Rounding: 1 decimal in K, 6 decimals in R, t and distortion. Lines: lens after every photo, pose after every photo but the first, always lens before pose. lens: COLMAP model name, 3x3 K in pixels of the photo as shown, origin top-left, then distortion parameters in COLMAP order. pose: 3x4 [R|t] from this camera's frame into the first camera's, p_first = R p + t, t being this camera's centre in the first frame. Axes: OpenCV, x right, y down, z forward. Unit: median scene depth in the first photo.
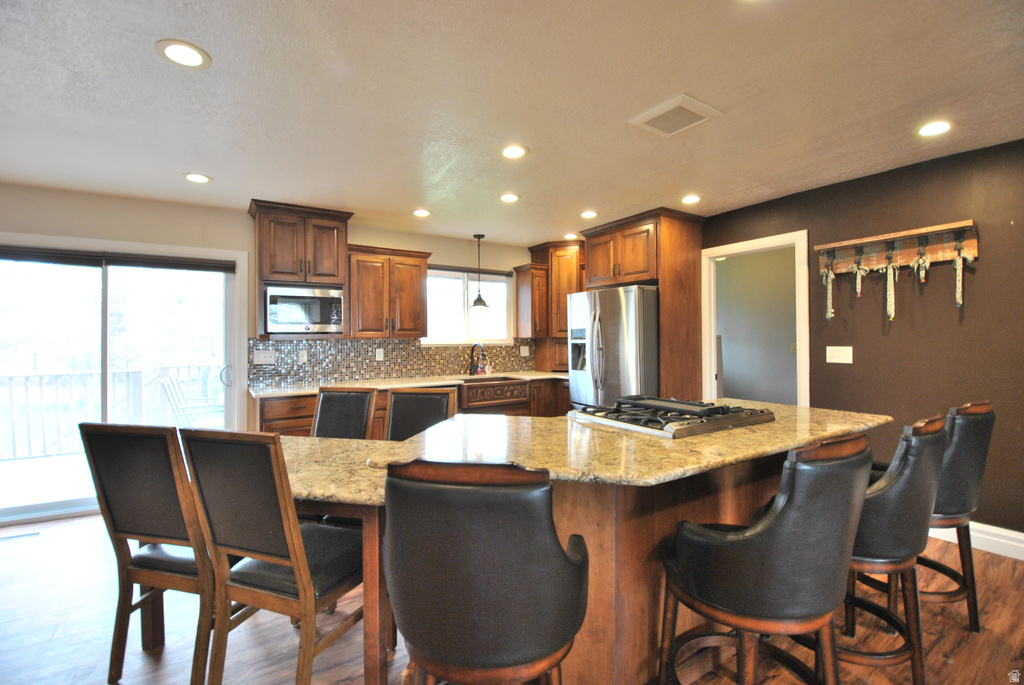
lens RADIAL K [[458.2, 0, 521.1], [0, 458.2, 336.7], [0, 0, 1]] dist [-0.008803, -0.011698]
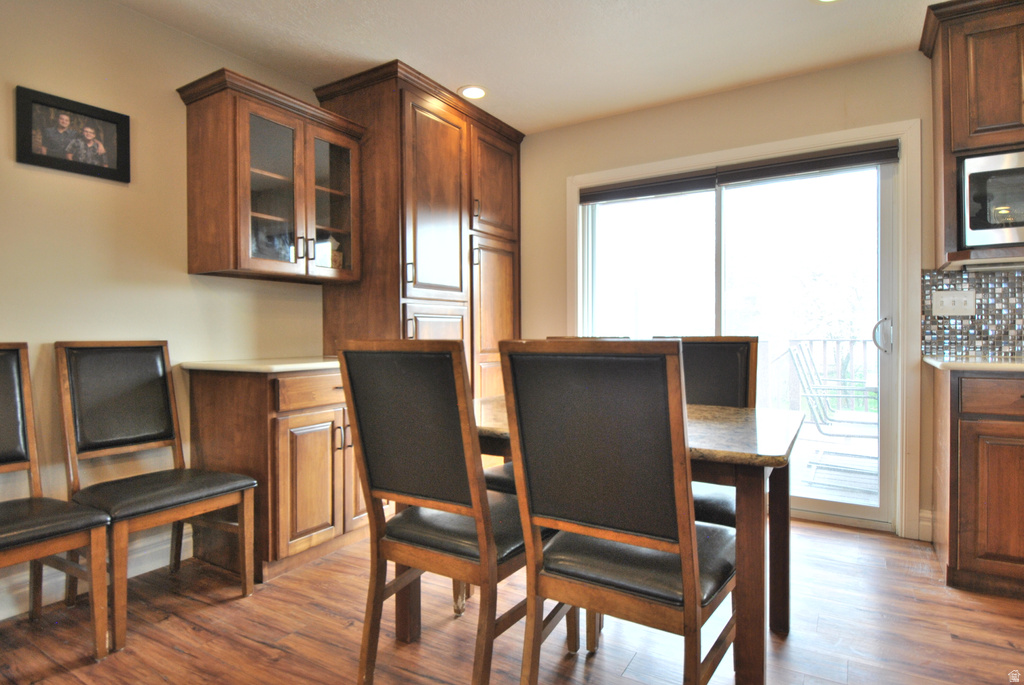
lens RADIAL K [[547.9, 0, 500.8], [0, 547.9, 336.8], [0, 0, 1]] dist [-0.012479, -0.007073]
pose [[0.391549, 0.008307, -0.920120, -0.177805], [0.010102, 0.999860, 0.013326, 0.071327], [0.920102, -0.014513, 0.391410, 0.246223]]
